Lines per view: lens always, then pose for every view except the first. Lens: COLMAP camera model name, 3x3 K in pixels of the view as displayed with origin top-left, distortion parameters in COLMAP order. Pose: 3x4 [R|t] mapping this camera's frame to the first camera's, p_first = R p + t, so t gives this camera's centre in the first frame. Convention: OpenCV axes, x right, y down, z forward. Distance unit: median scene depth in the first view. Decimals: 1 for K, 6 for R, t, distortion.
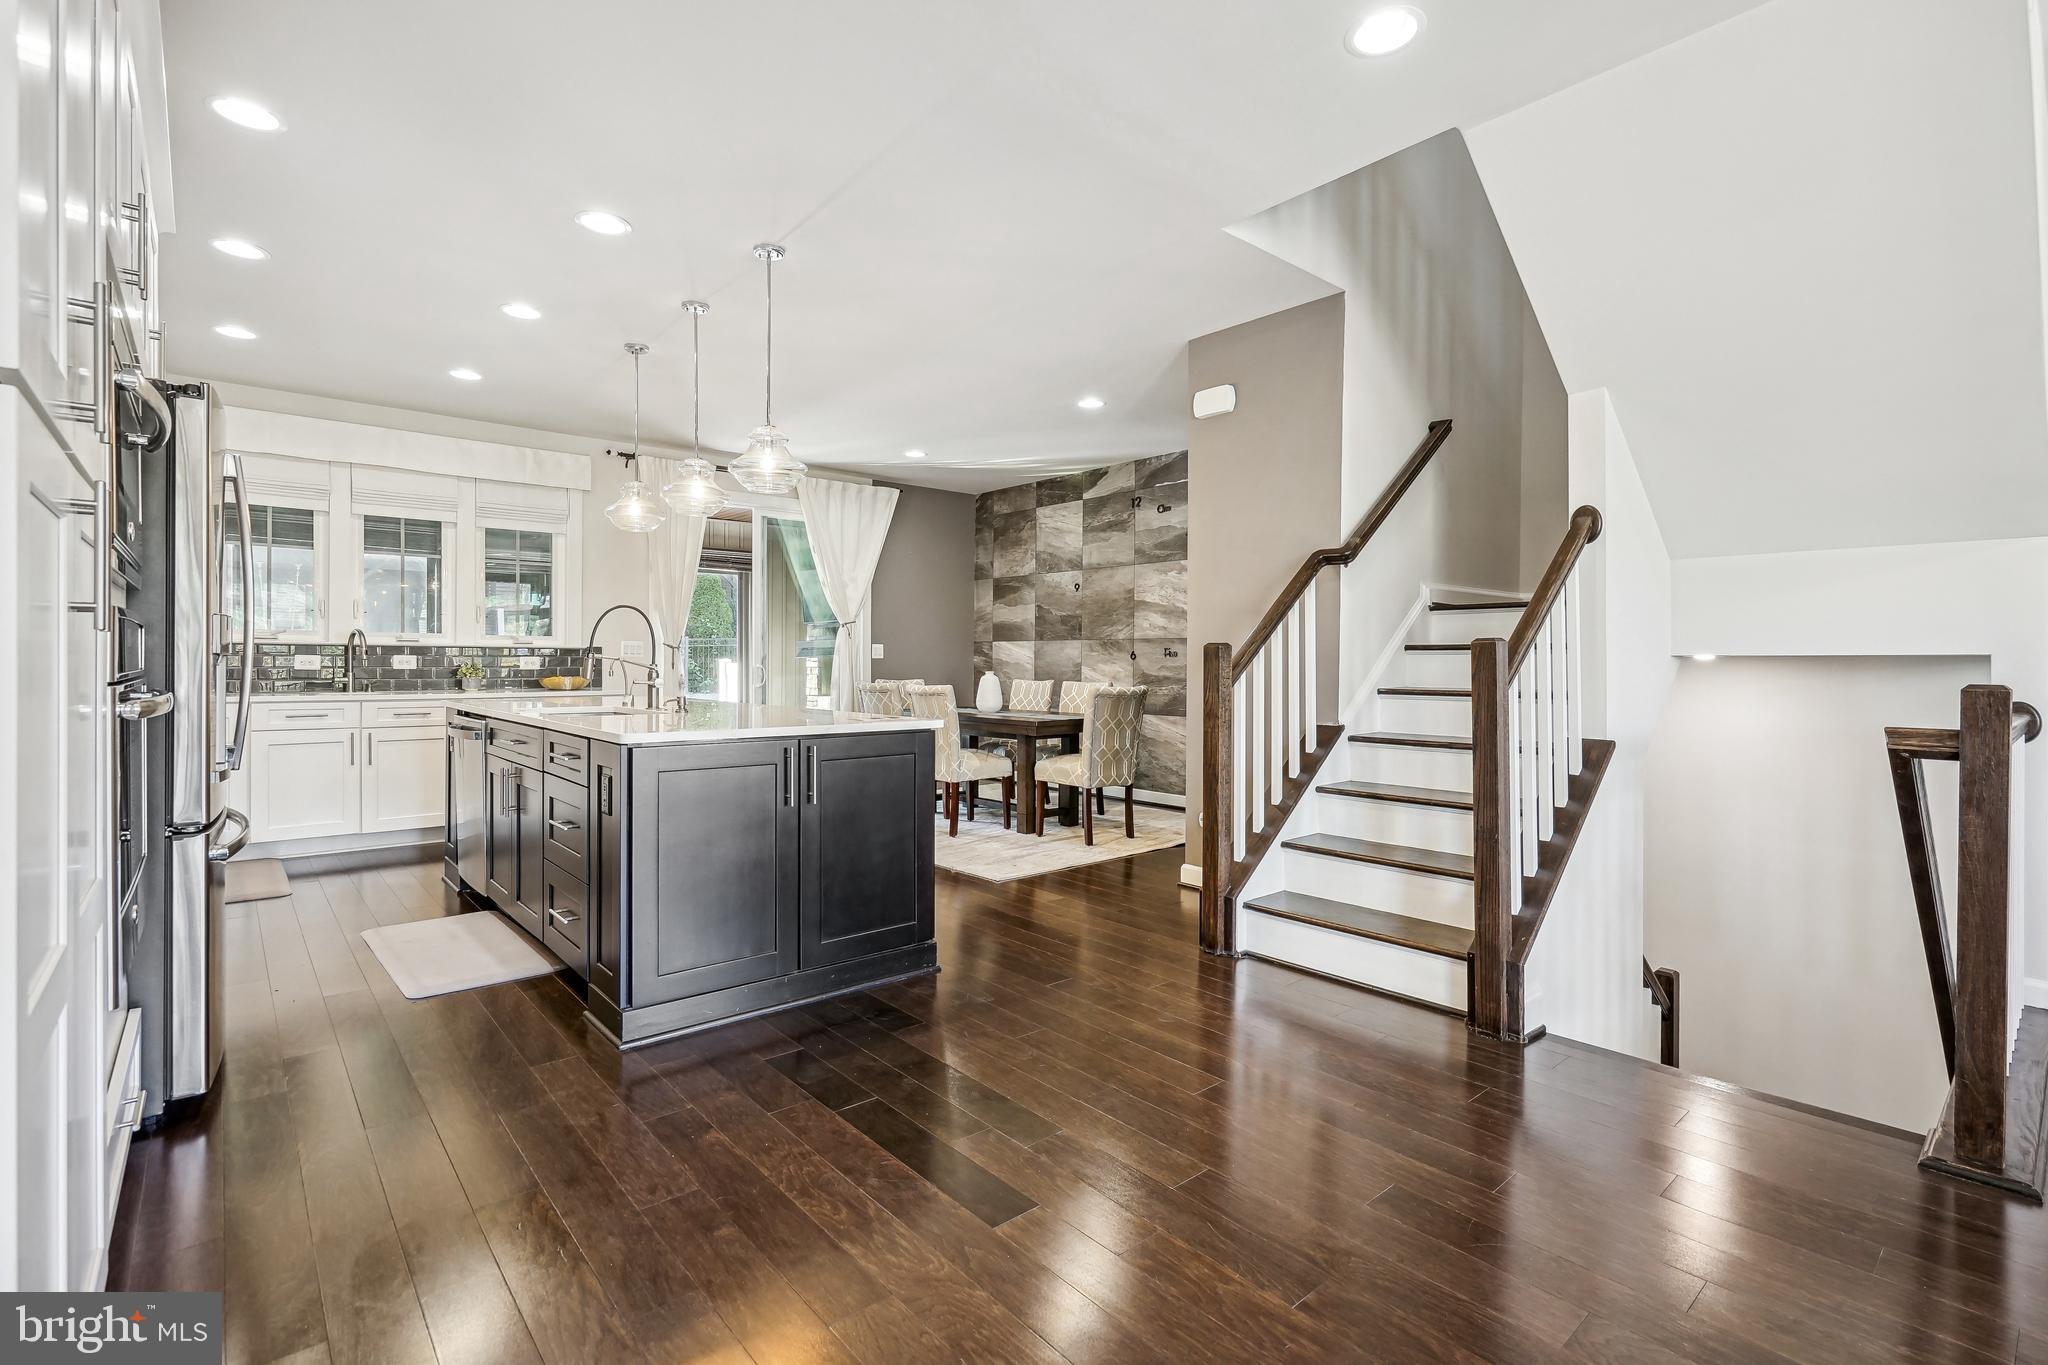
lens RADIAL K [[954.2, 0, 1015.9], [0, 954.2, 672.9], [0, 0, 1]] dist [-0.015759, 0.000146]
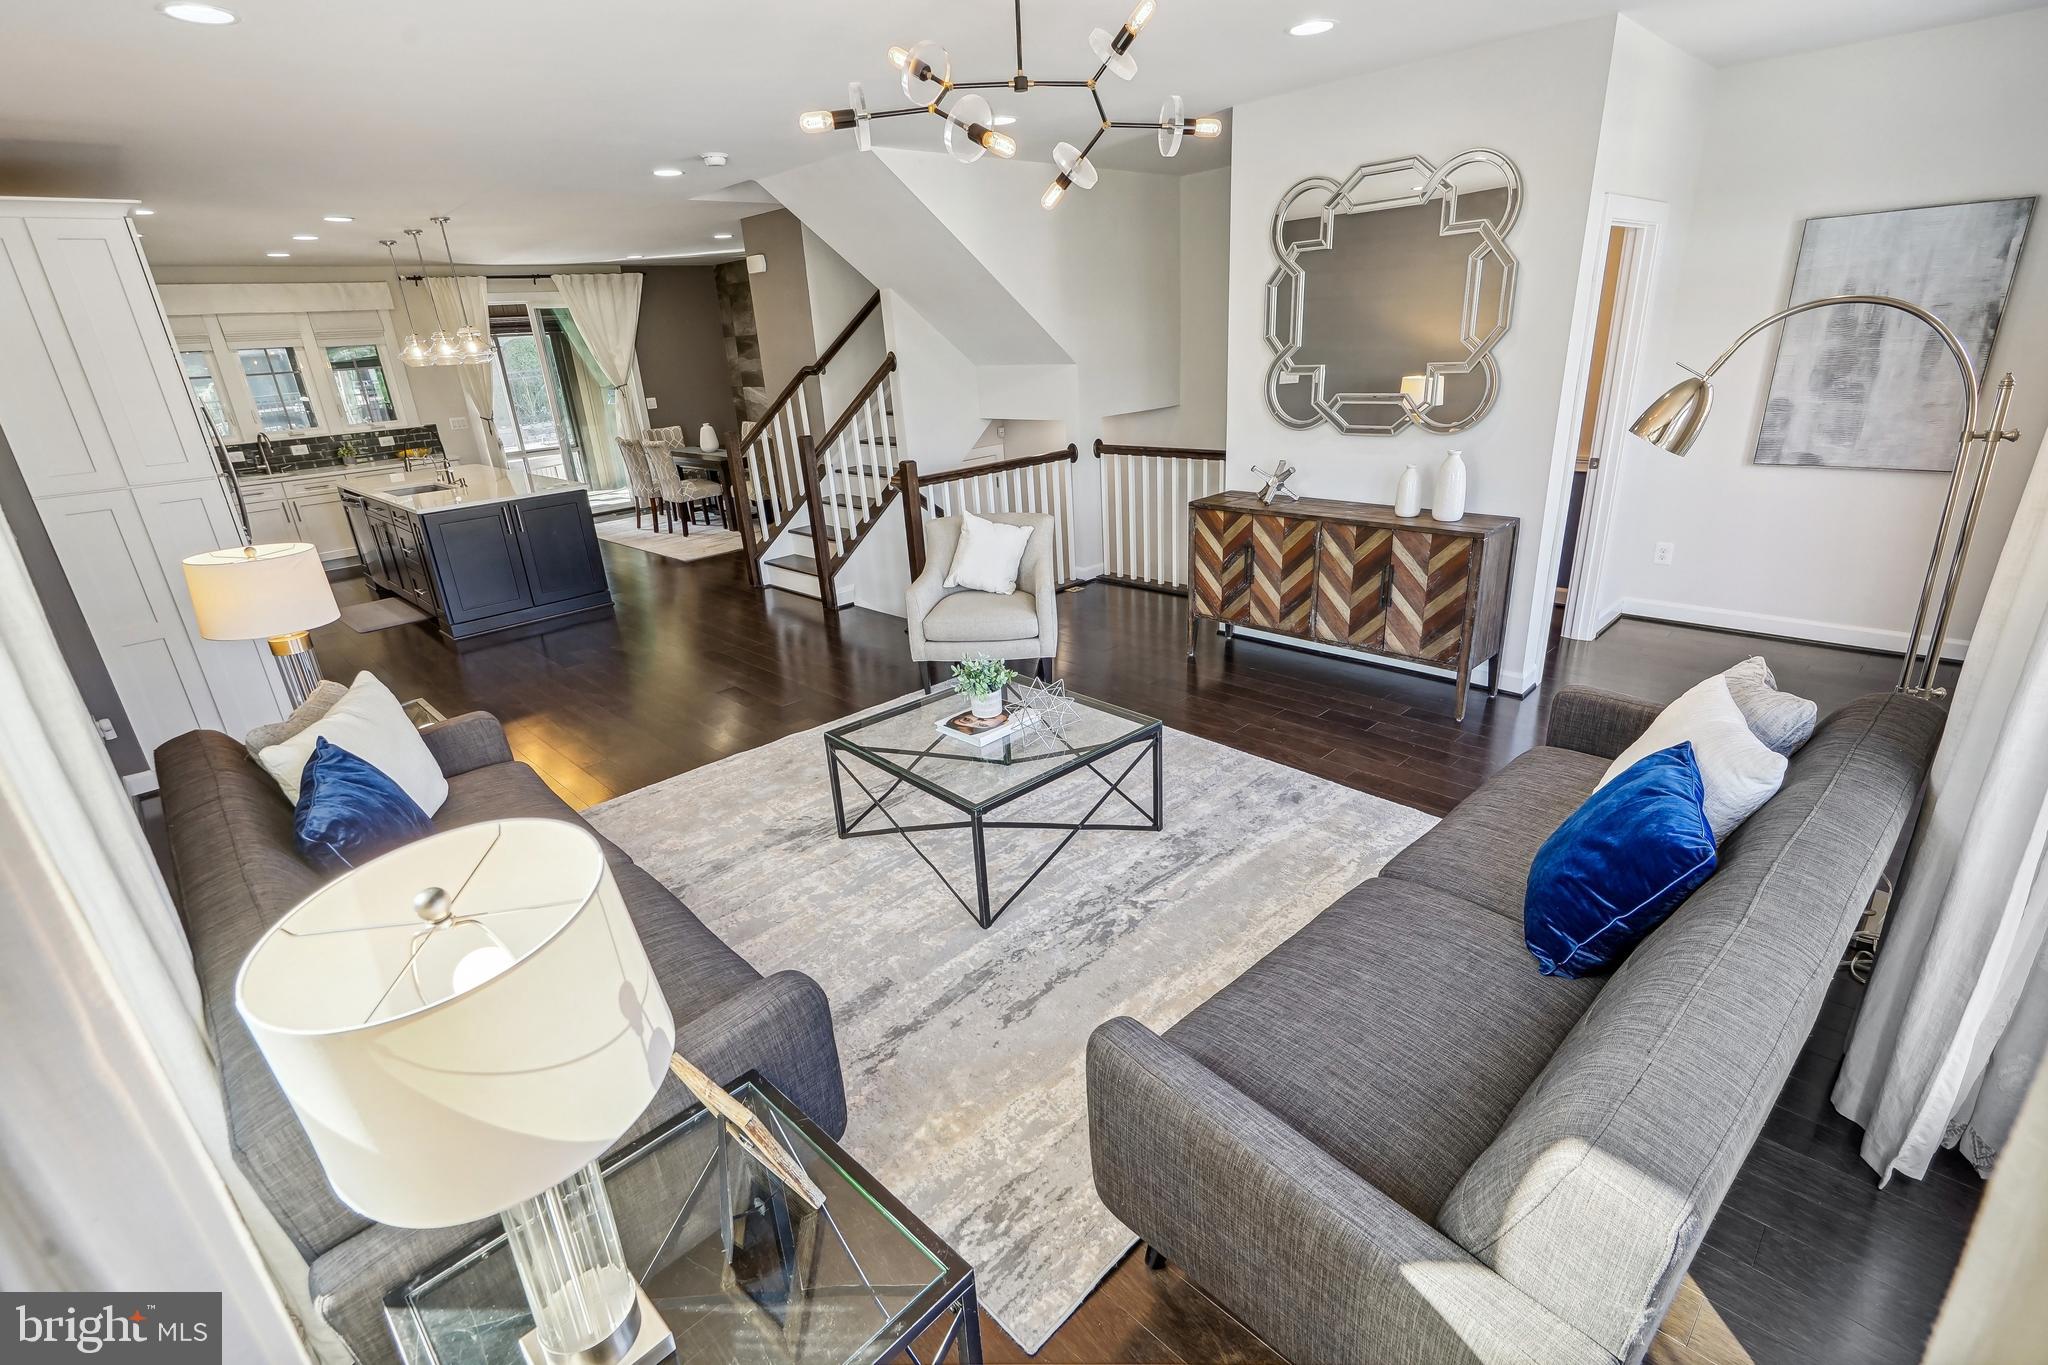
lens RADIAL K [[952.5, 0, 1021.5], [0, 952.5, 700.3], [0, 0, 1]] dist [-0.003097, -0.000185]
pose [[0.995748, -0.082911, 0.040143, 0.340151], [0.063579, 0.933909, 0.351812, -0.082791], [-0.066659, -0.347764, 0.935210, -0.528371]]
